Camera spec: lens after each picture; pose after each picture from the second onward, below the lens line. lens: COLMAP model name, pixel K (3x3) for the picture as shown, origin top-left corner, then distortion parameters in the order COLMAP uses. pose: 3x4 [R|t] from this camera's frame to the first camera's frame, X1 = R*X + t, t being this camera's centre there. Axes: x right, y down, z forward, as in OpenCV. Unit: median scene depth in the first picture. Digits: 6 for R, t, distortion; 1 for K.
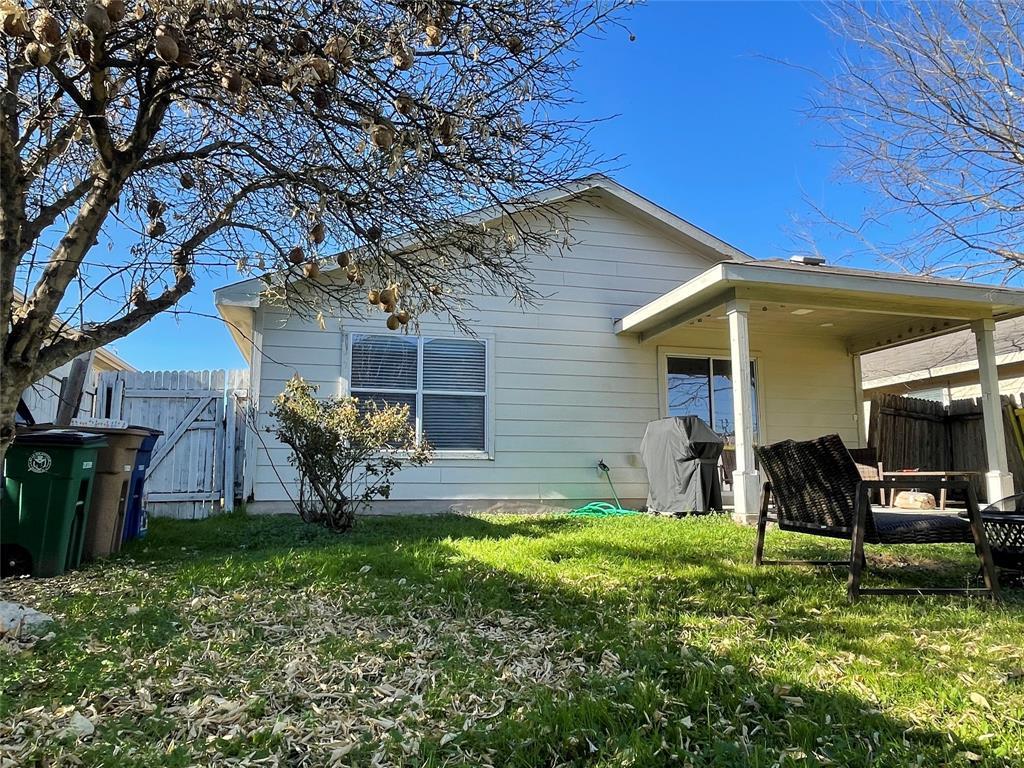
lens RADIAL K [[717.6, 0, 513.5], [0, 717.6, 385.2], [0, 0, 1]] dist [-0.006346, -0.001404]
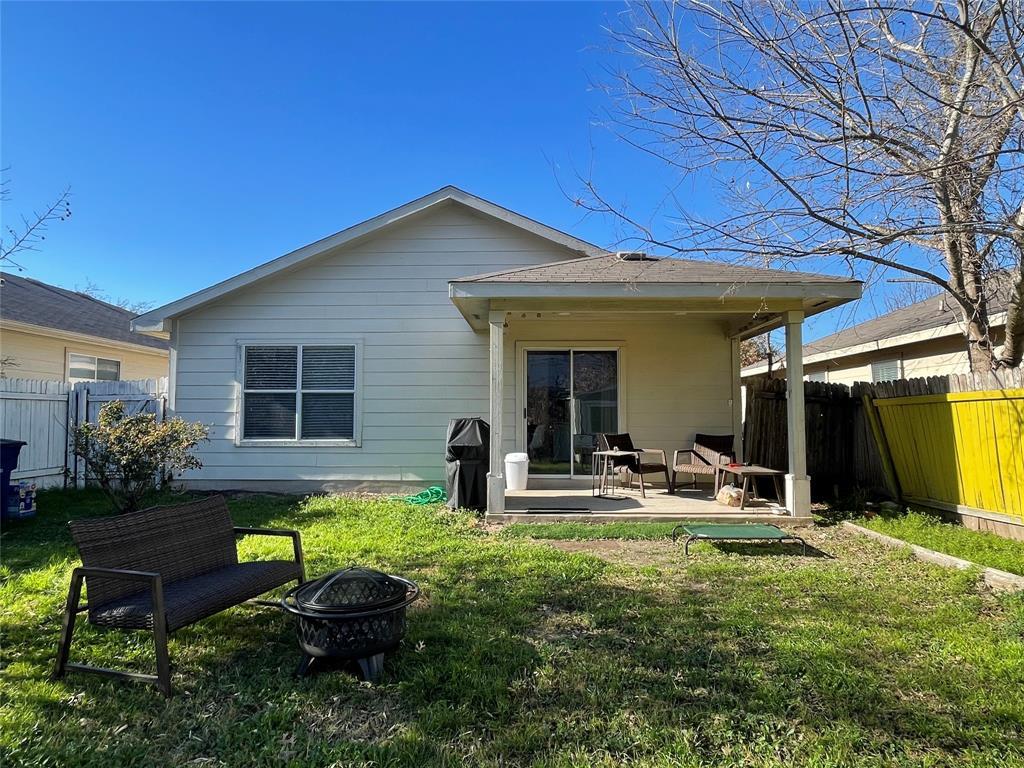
lens RADIAL K [[621.7, 0, 510.5], [0, 621.7, 382.4], [0, 0, 1]] dist [0.001188, -0.000216]
pose [[0.956630, -0.014174, -0.290962, 0.501638], [0.038561, 0.996187, 0.078254, -0.071630], [0.288743, -0.086080, 0.953529, 0.101389]]
